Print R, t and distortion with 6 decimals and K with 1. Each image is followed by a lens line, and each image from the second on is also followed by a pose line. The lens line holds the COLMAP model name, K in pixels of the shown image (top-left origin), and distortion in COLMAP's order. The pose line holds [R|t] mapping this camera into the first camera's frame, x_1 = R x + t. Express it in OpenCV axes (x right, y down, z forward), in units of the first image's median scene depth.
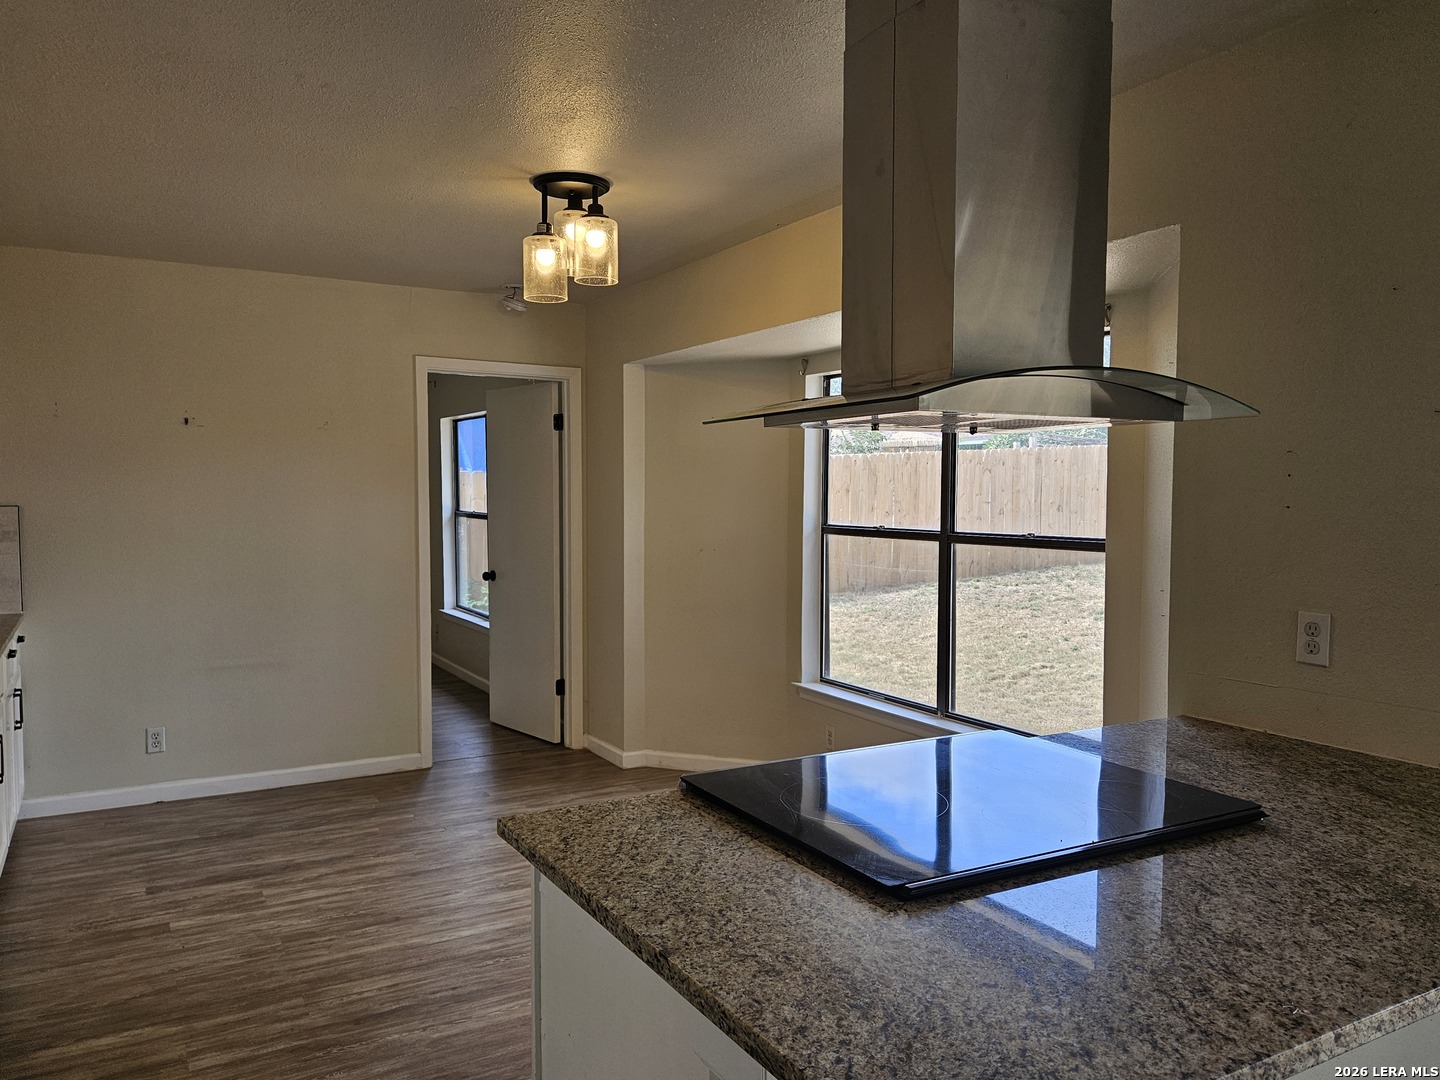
lens RADIAL K [[1086.3, 0, 719.1], [0, 1086.3, 542.8], [0, 0, 1]] dist [0.077997, -0.069418]
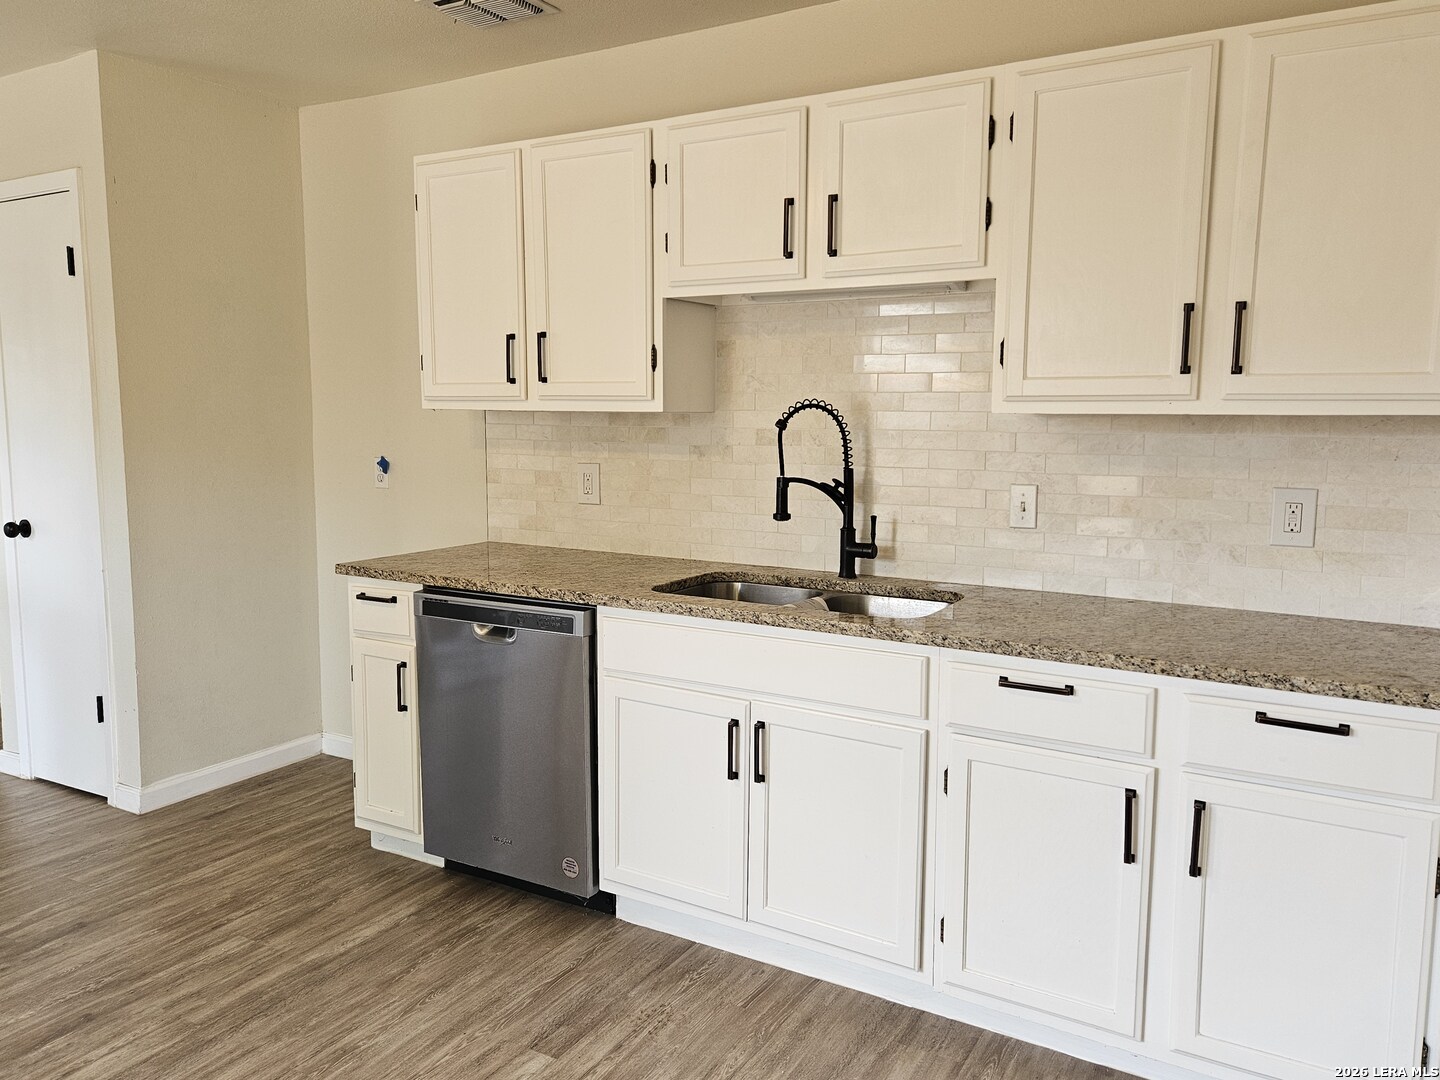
lens RADIAL K [[1086.3, 0, 743.6], [0, 1086.3, 543.2], [0, 0, 1]] dist [0.077997, -0.069418]
pose [[-0.864651, 0.051361, -0.499740, -0.324099], [-0.034248, 0.986420, 0.160634, -0.059262], [0.501204, 0.156008, -0.851150, 1.730467]]
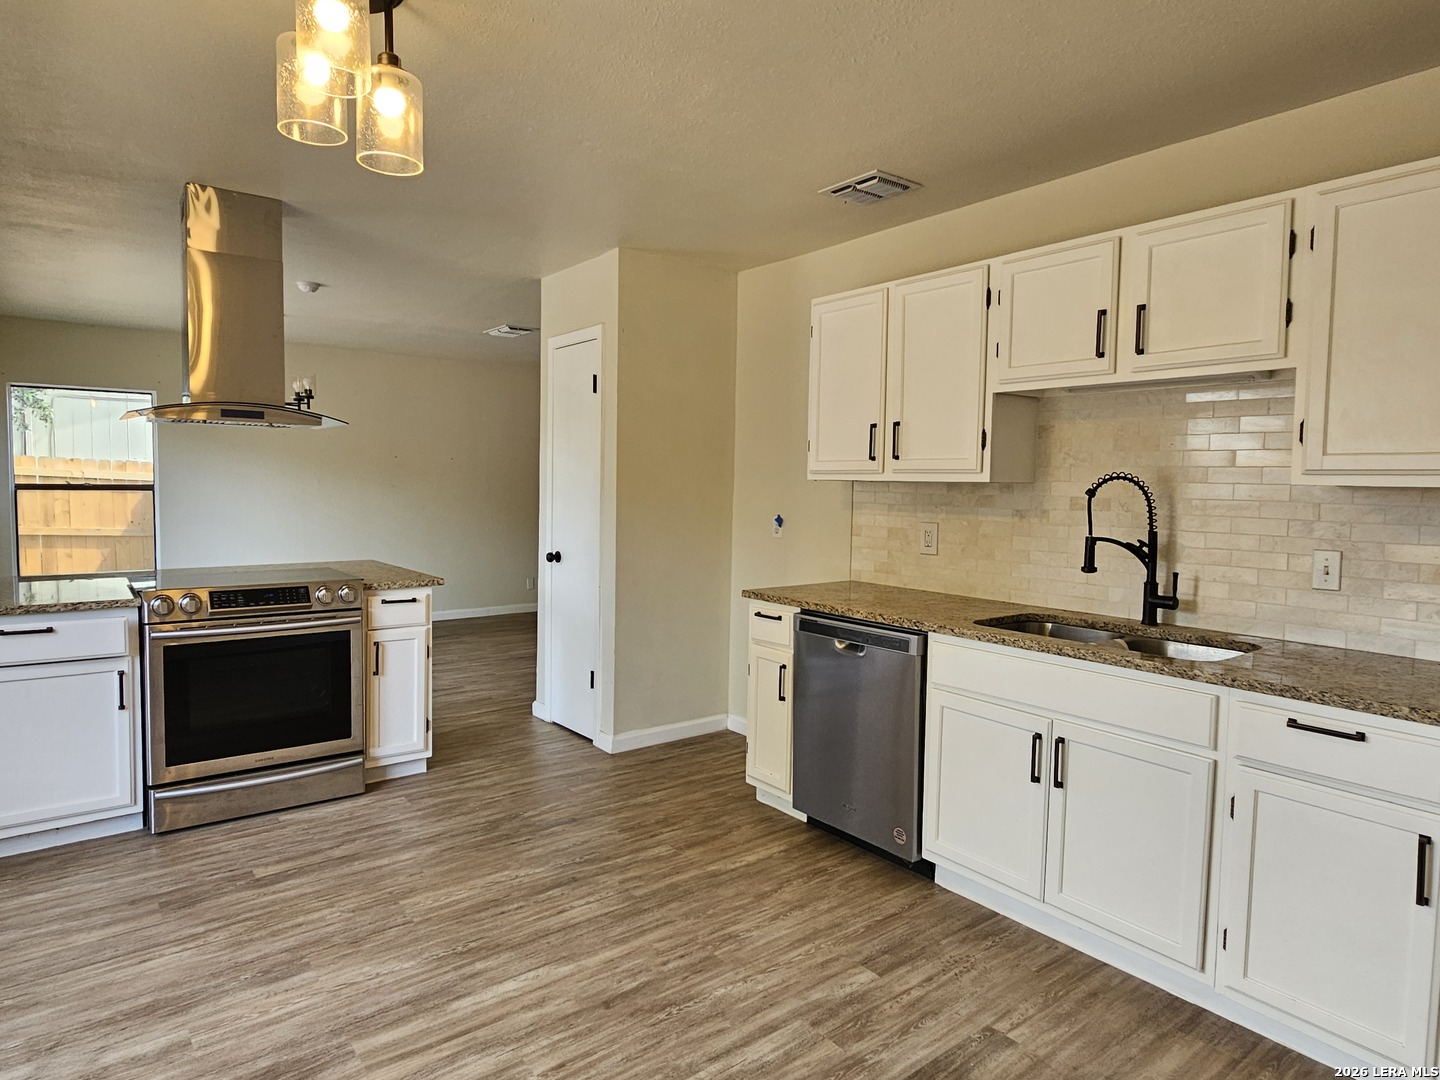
lens RADIAL K [[867.7, 0, 720.6], [0, 867.7, 531.6], [0, 0, 1]] dist [-0.001820, -0.001696]
pose [[-0.990499, -0.010619, -0.137111, -0.322274], [-0.025297, 0.994070, 0.105759, -0.056374], [0.135175, 0.108223, -0.984894, 1.772248]]
